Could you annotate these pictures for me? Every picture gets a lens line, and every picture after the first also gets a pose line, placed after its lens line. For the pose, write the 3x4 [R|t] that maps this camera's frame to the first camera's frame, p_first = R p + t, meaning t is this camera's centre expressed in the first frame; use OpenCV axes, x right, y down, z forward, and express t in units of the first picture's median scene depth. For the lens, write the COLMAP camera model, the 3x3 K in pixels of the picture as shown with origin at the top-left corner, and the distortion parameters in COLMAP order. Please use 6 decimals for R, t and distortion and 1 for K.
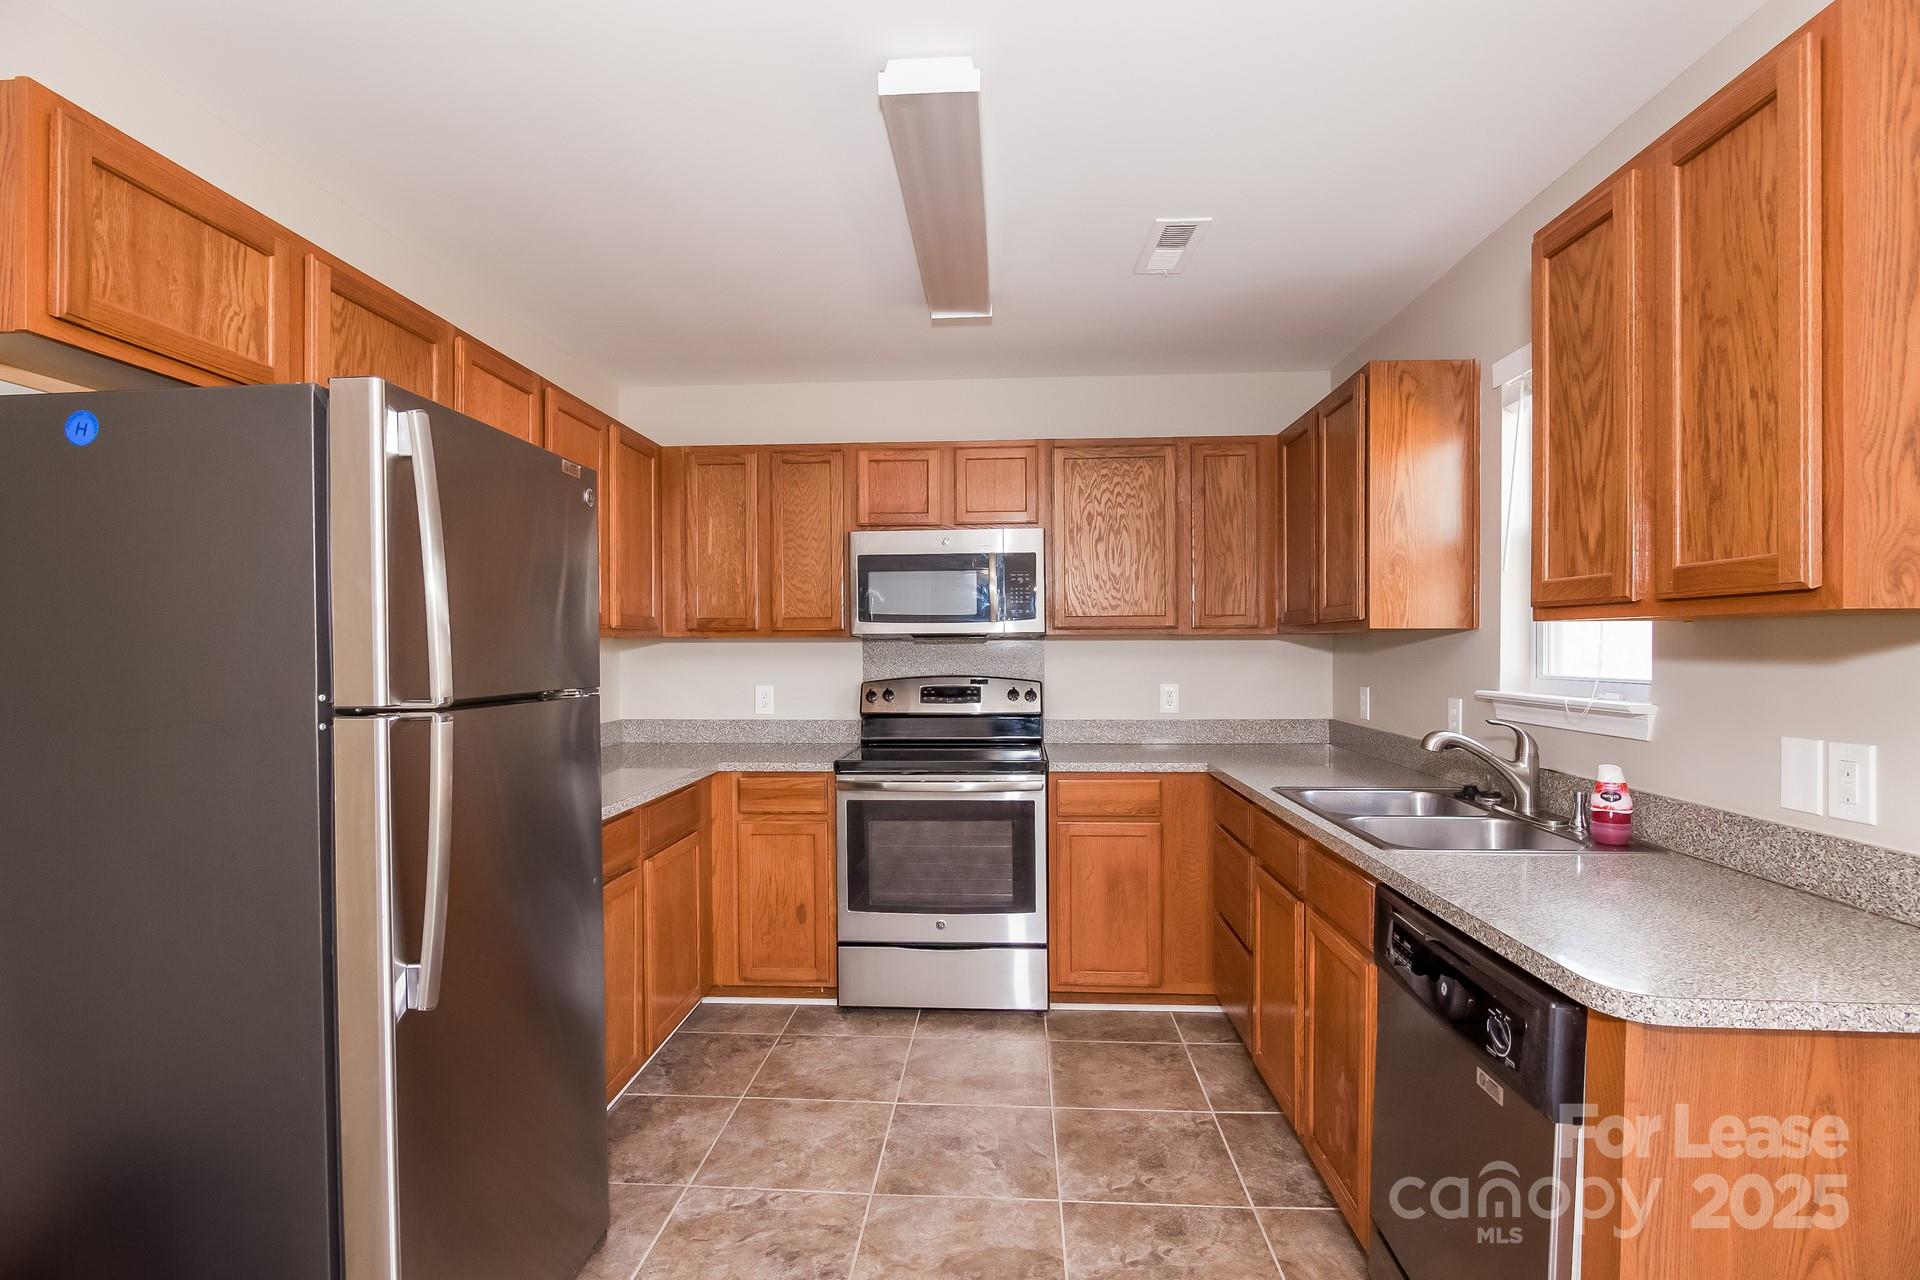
lens RADIAL K [[926.5, 0, 960.0], [0, 926.5, 640.0], [0, 0, 1]] dist [-0.009008, 0.000238]
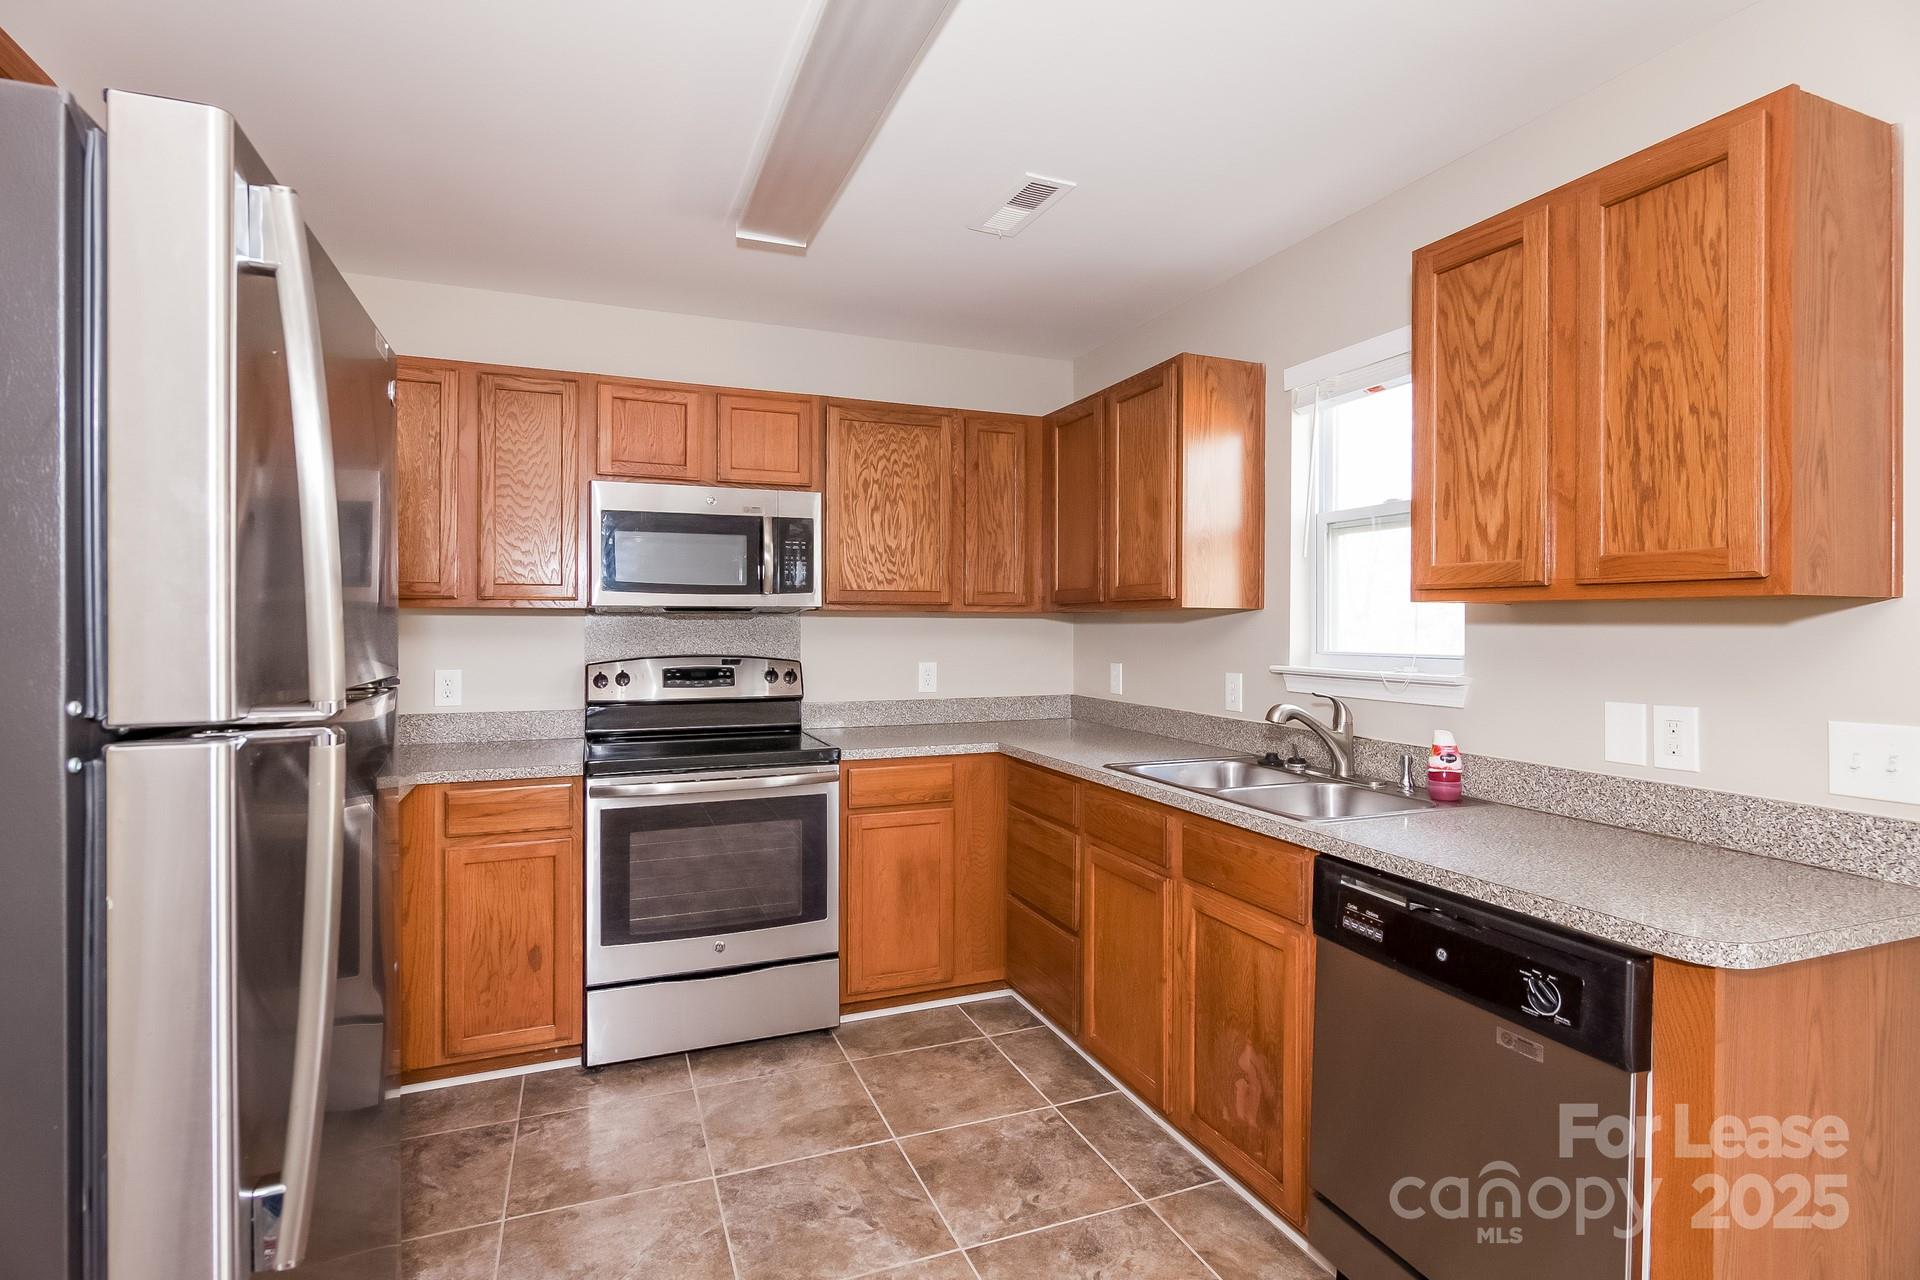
lens RADIAL K [[925.3, 0, 959.8], [0, 925.3, 608.4], [0, 0, 1]] dist [0.000543, -0.000393]
pose [[0.904694, 0.014490, 0.425815, -0.225655], [-0.010042, 0.999869, -0.012690, 0.004313], [-0.425943, 0.007205, 0.904721, 0.157384]]
